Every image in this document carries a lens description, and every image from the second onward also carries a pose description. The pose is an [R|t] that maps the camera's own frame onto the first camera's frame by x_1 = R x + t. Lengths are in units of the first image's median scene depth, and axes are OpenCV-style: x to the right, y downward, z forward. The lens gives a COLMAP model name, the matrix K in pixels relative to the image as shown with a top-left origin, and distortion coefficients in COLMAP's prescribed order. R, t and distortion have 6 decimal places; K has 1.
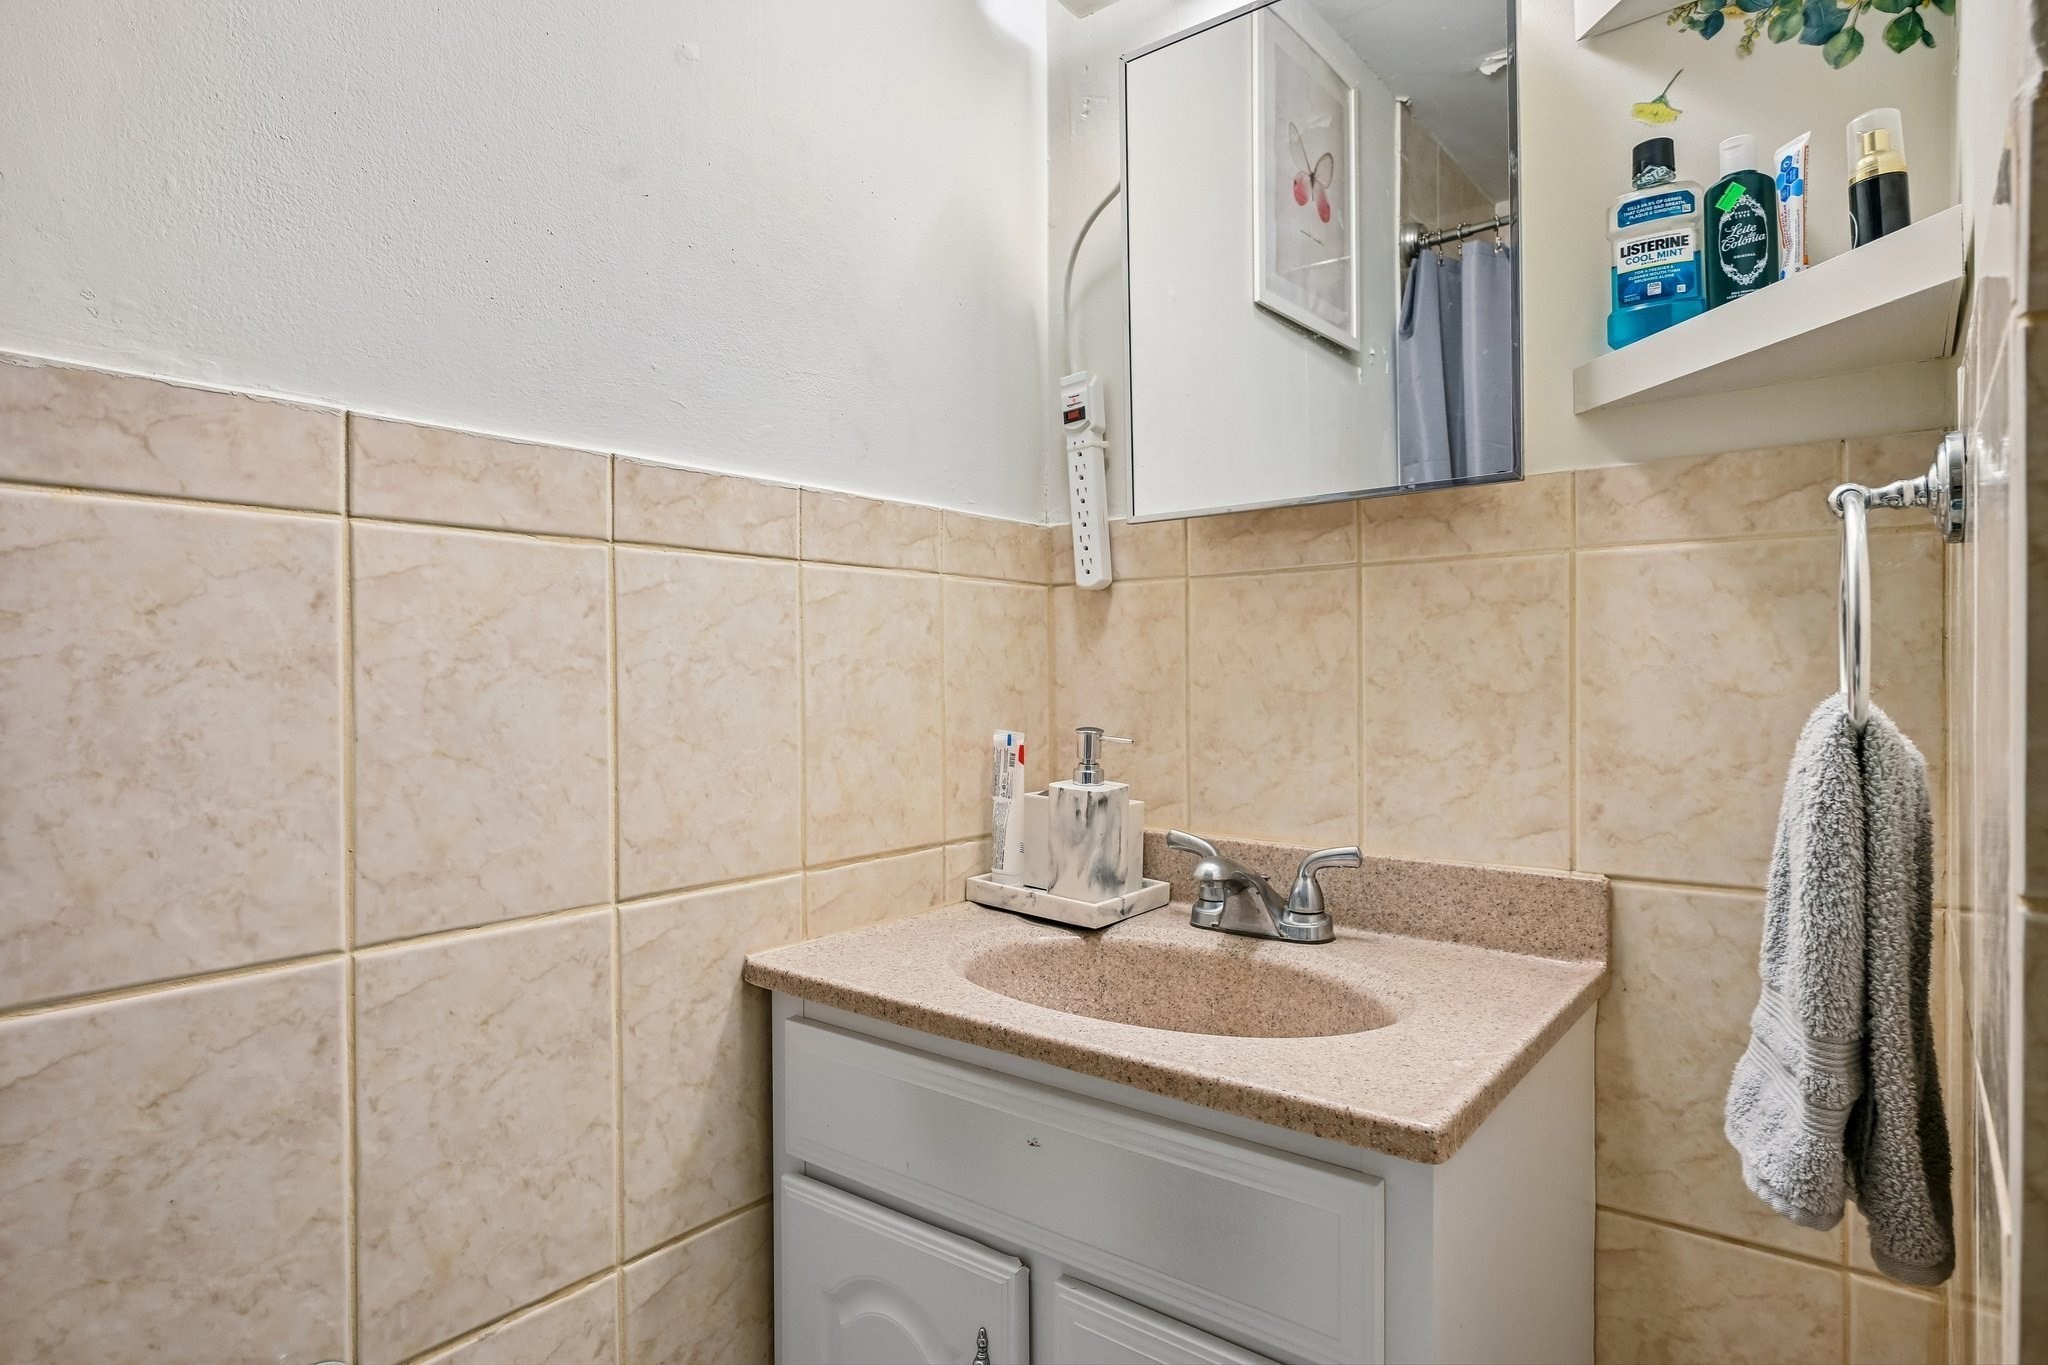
lens RADIAL K [[1133.6, 0, 1024.0], [0, 1133.6, 682.5], [0, 0, 1]] dist [0.004190, -0.000009]
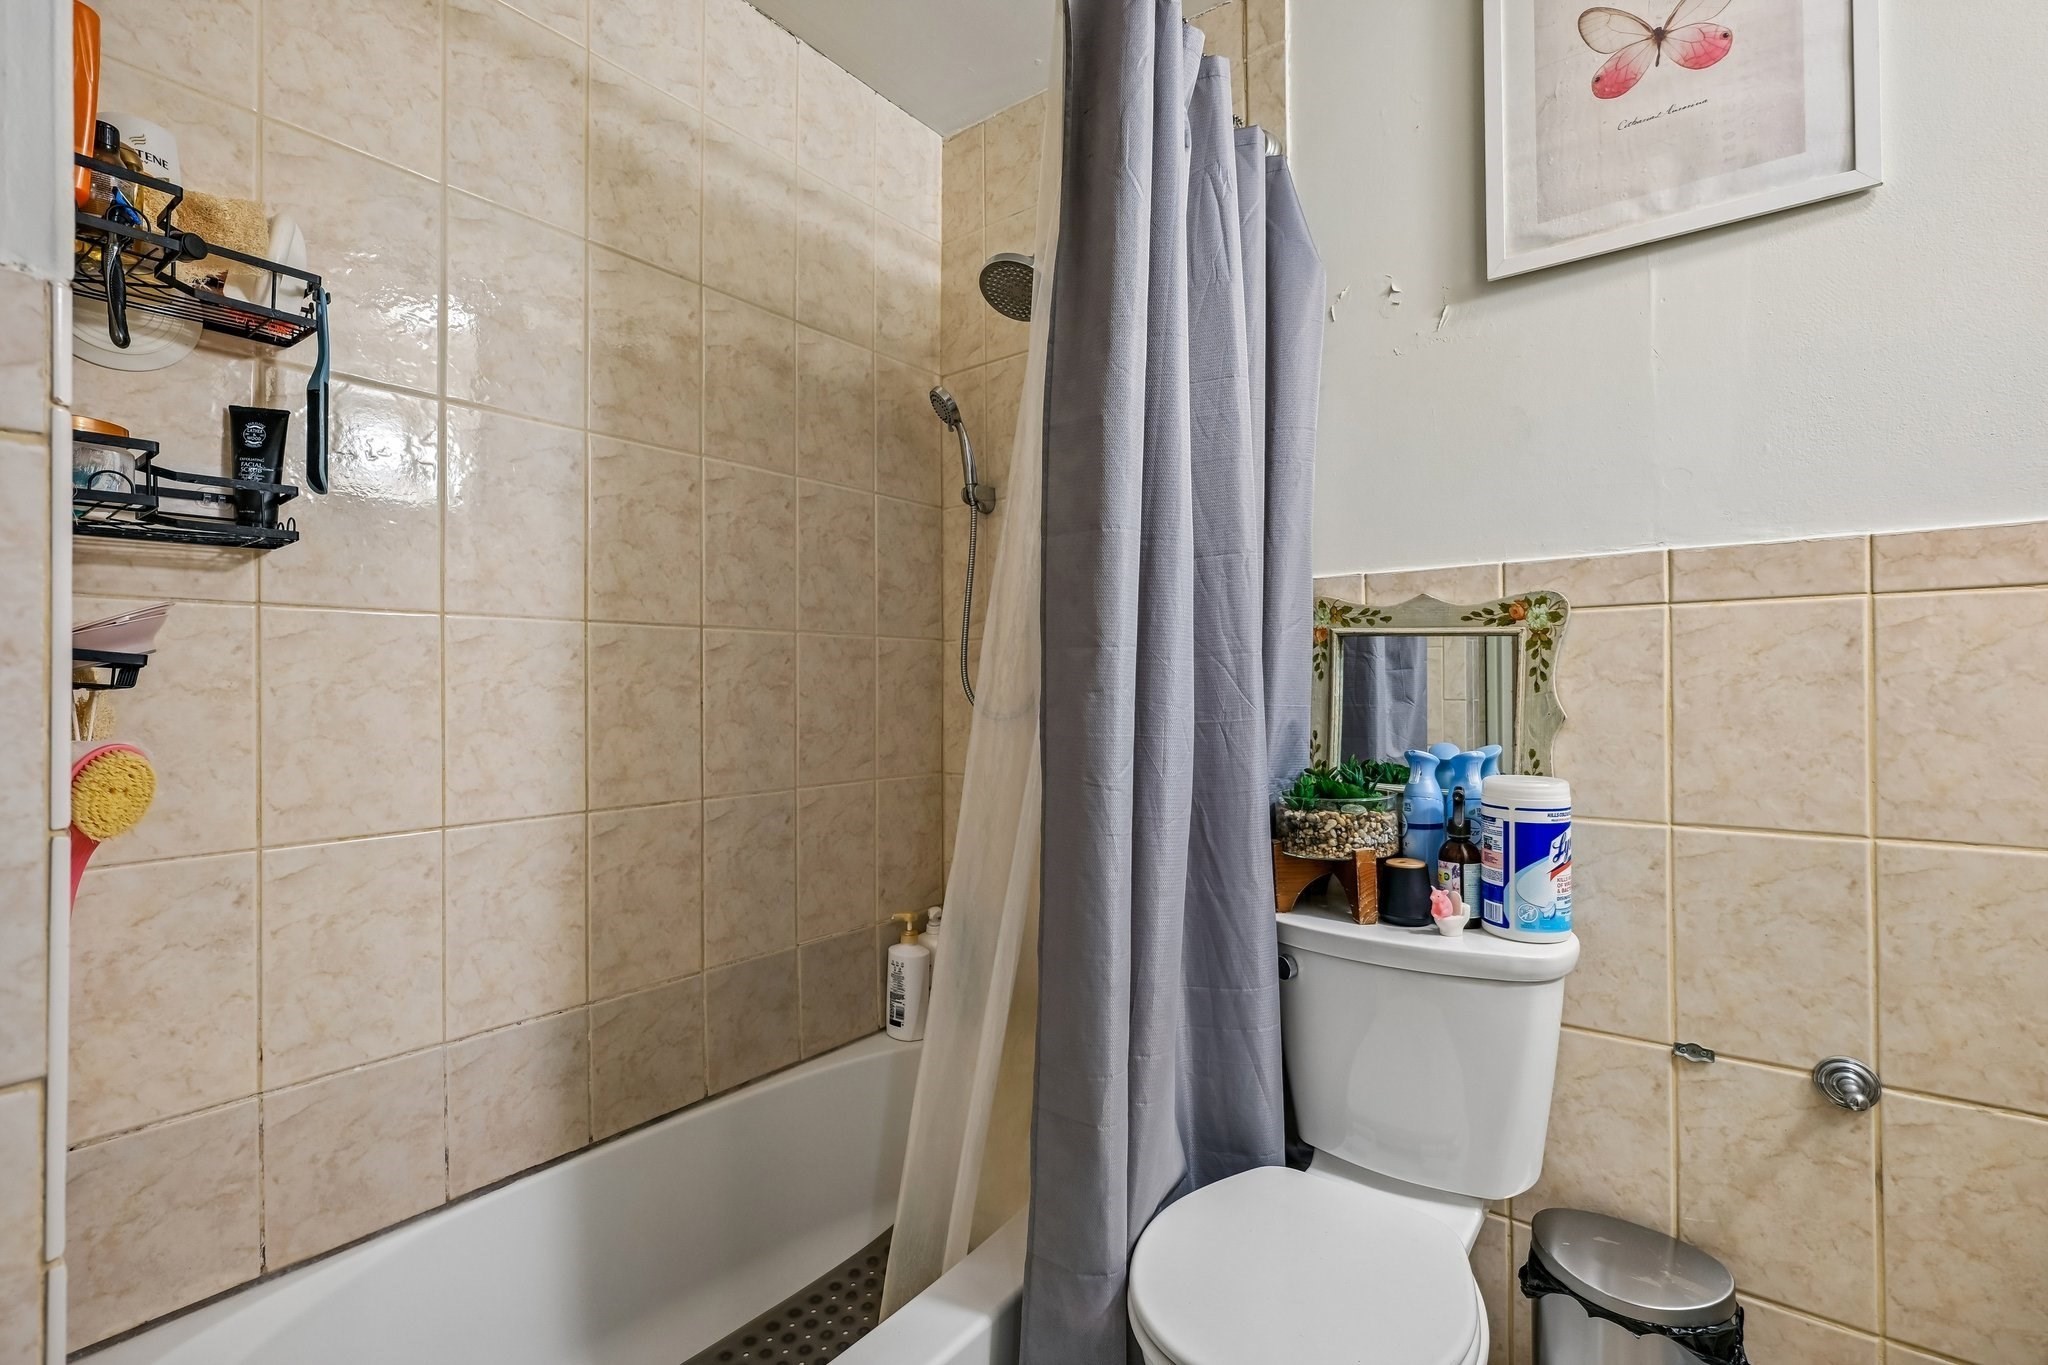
lens RADIAL K [[911.4, 0, 1024.0], [0, 911.4, 682.5], [0, 0, 1]] dist [0.001330, -0.000376]
pose [[0.005060, -0.003386, -0.999981, 0.836312], [-0.001592, 0.999993, -0.003394, -0.000002], [0.999986, 0.001609, 0.005054, -0.339596]]
